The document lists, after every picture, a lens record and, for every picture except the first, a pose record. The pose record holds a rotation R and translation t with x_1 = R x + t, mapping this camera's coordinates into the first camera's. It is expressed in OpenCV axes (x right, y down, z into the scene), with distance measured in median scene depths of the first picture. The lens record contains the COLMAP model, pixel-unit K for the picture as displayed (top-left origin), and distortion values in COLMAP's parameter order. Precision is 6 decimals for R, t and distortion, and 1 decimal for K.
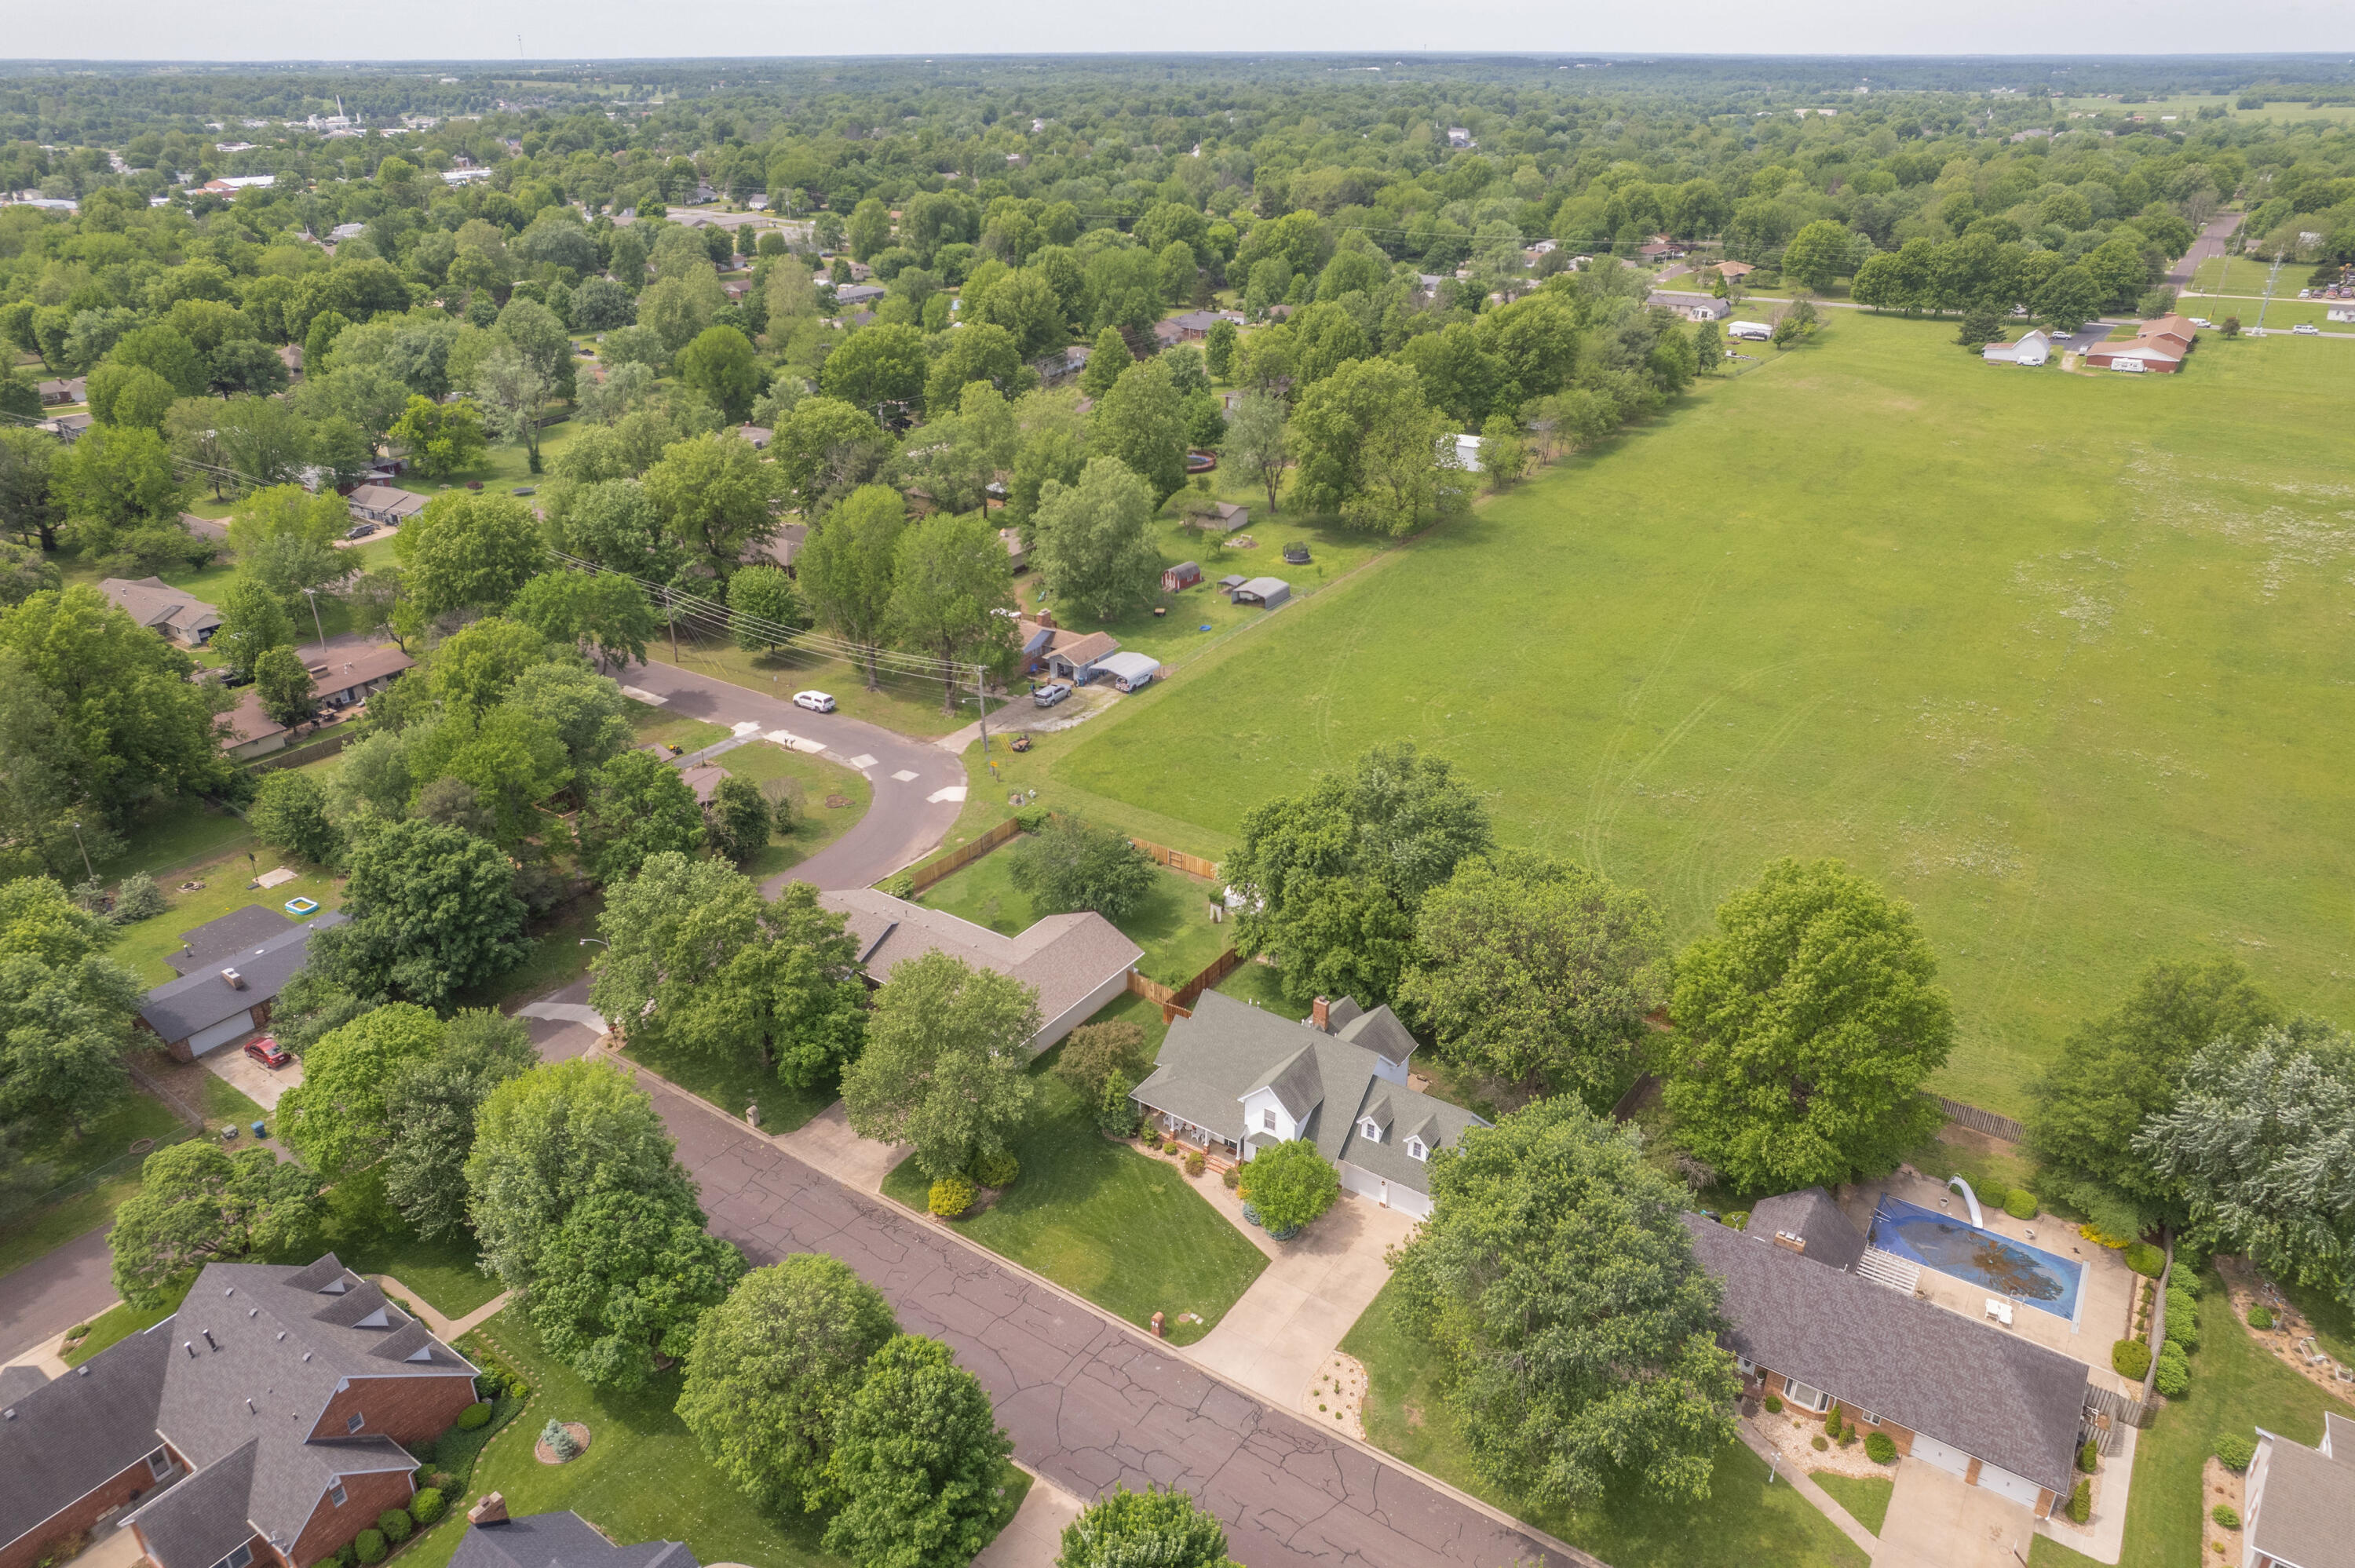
lens RADIAL K [[1521.0, 0, 1169.6], [0, 1521.0, 782.1], [0, 0, 1]] dist [-0.075592, 0.068645]
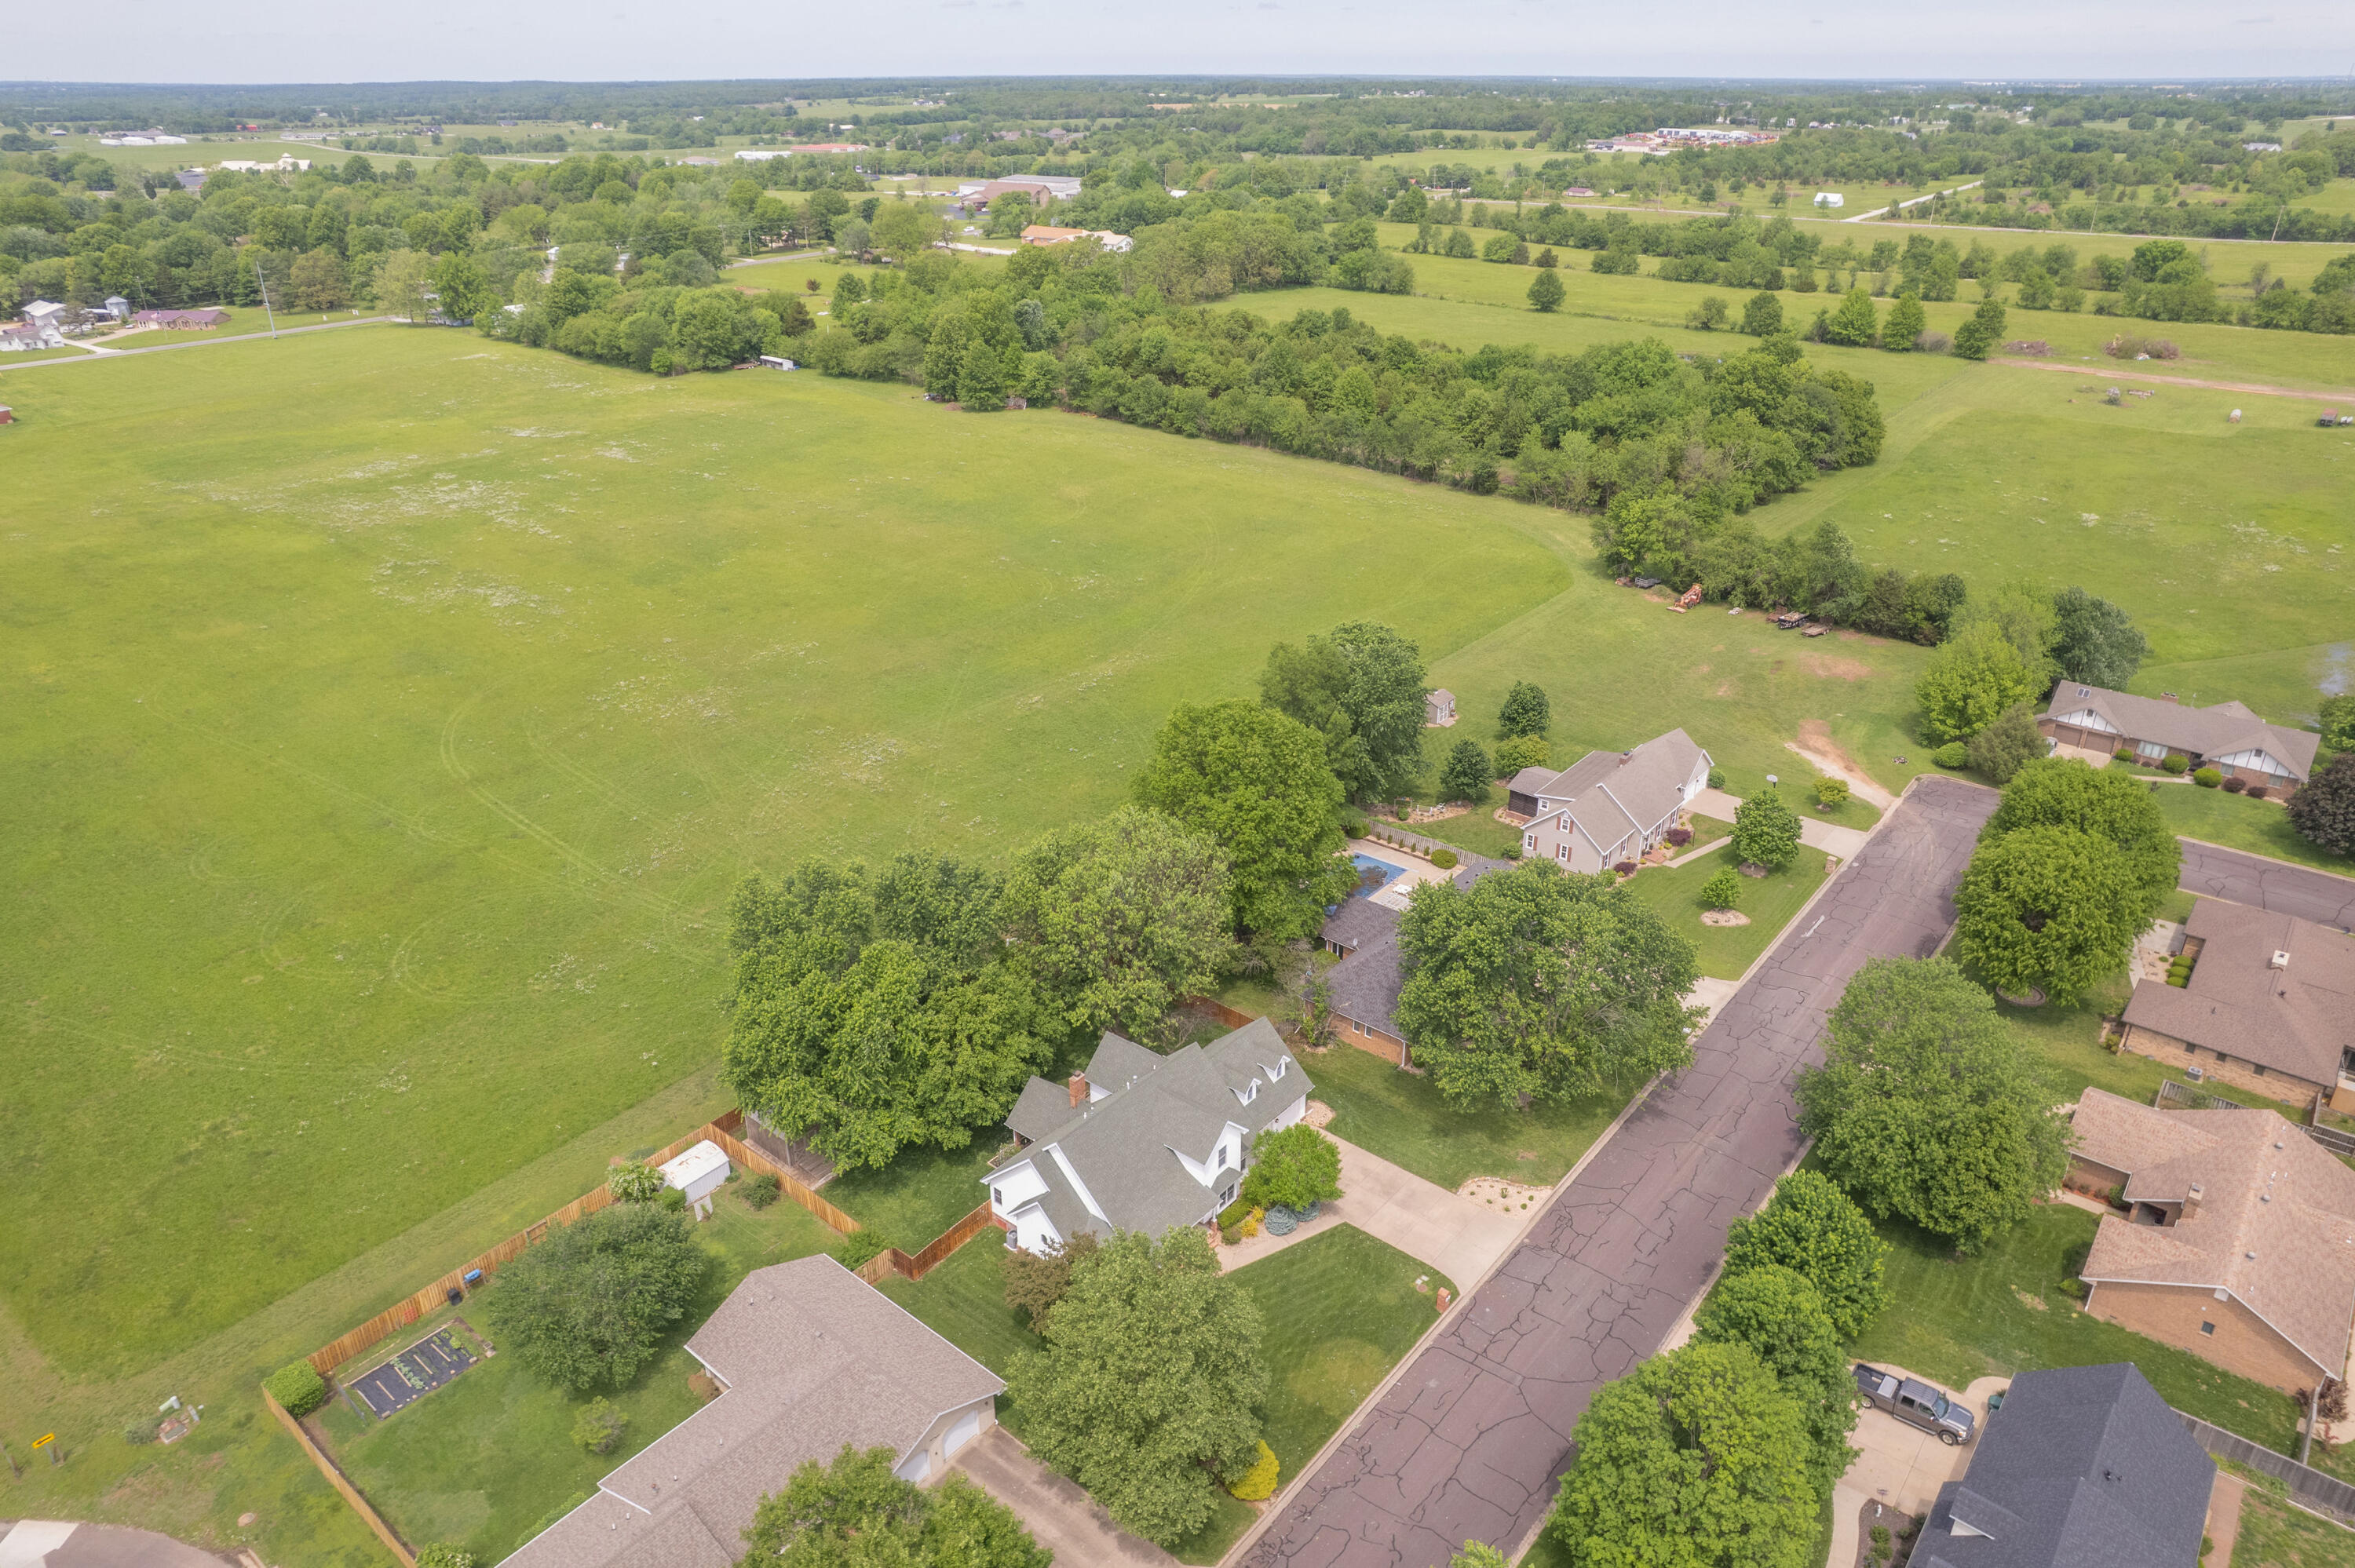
lens RADIAL K [[1521.0, 0, 1169.6], [0, 1521.0, 782.1], [0, 0, 1]] dist [-0.075592, 0.068645]
pose [[0.094230, -0.426209, 0.899704, -0.715601], [0.442486, 0.827484, 0.345653, -0.330957], [-0.891811, 0.365536, 0.266565, 0.684345]]
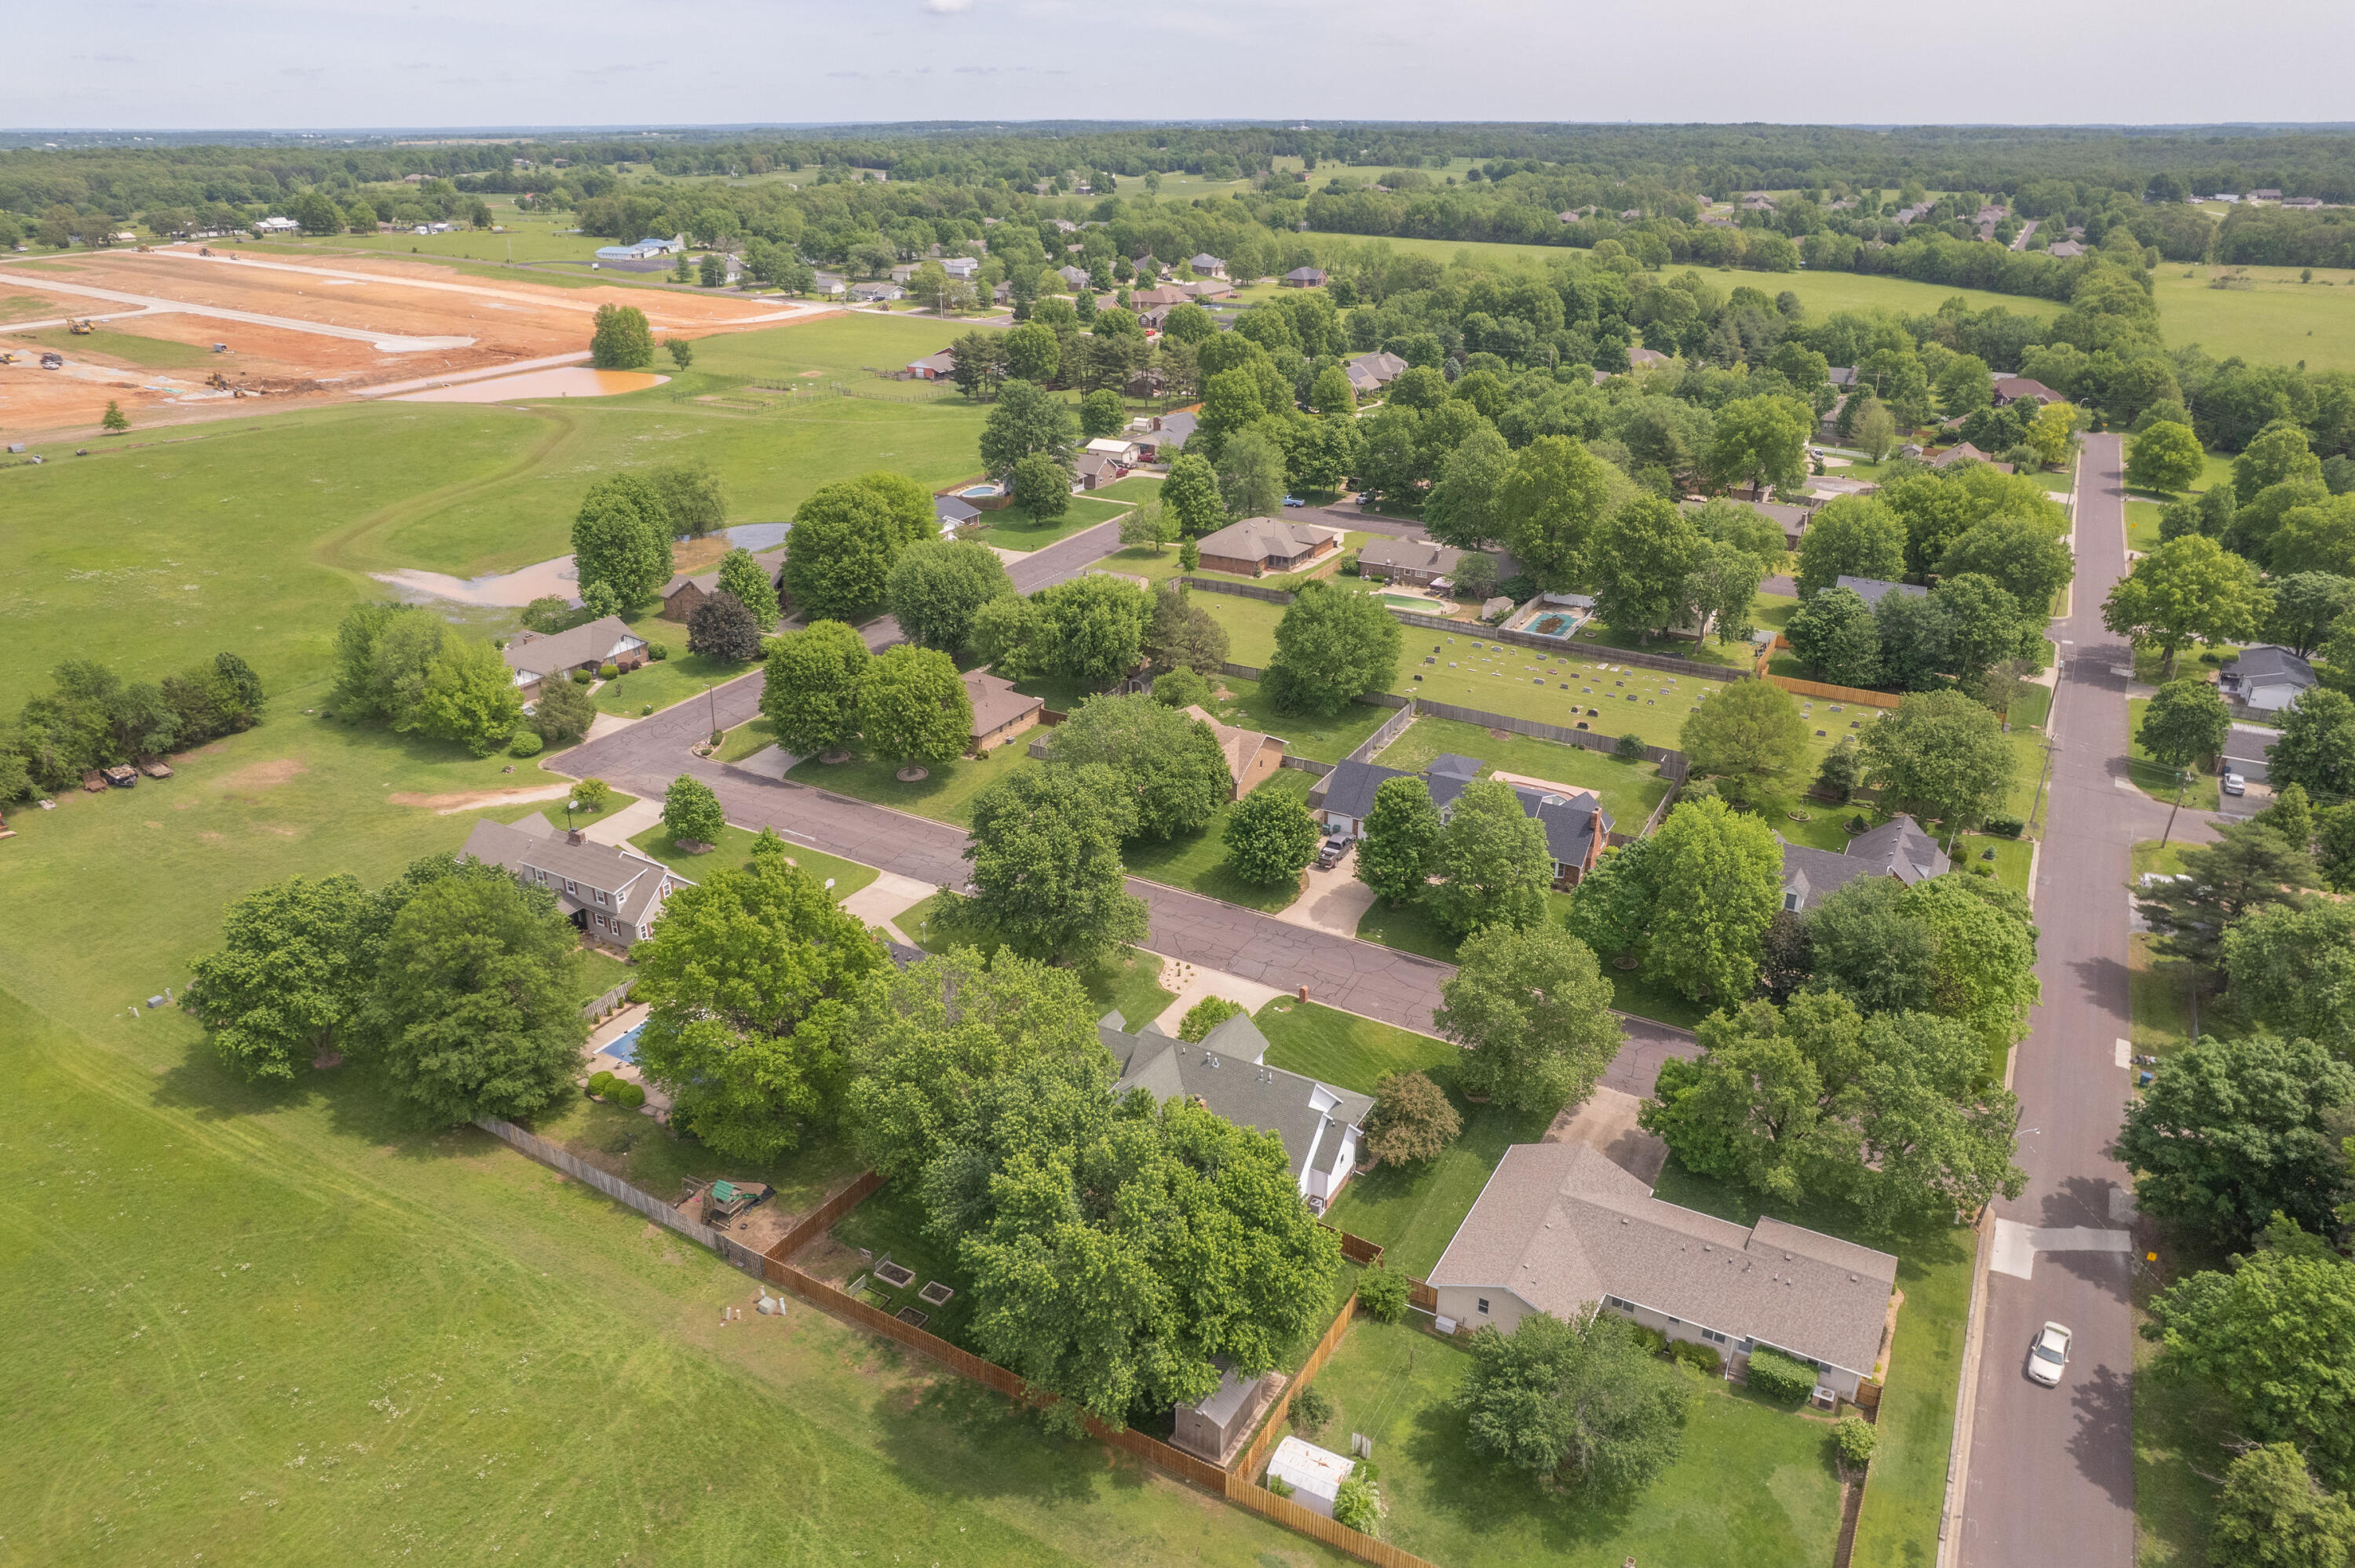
lens RADIAL K [[1521.0, 0, 1169.6], [0, 1521.0, 782.1], [0, 0, 1]] dist [-0.075592, 0.068645]
pose [[-0.996905, 0.033647, -0.071049, 0.216184], [-0.032910, 0.642146, 0.765876, -0.788353], [0.071393, 0.765844, -0.639051, 1.591151]]
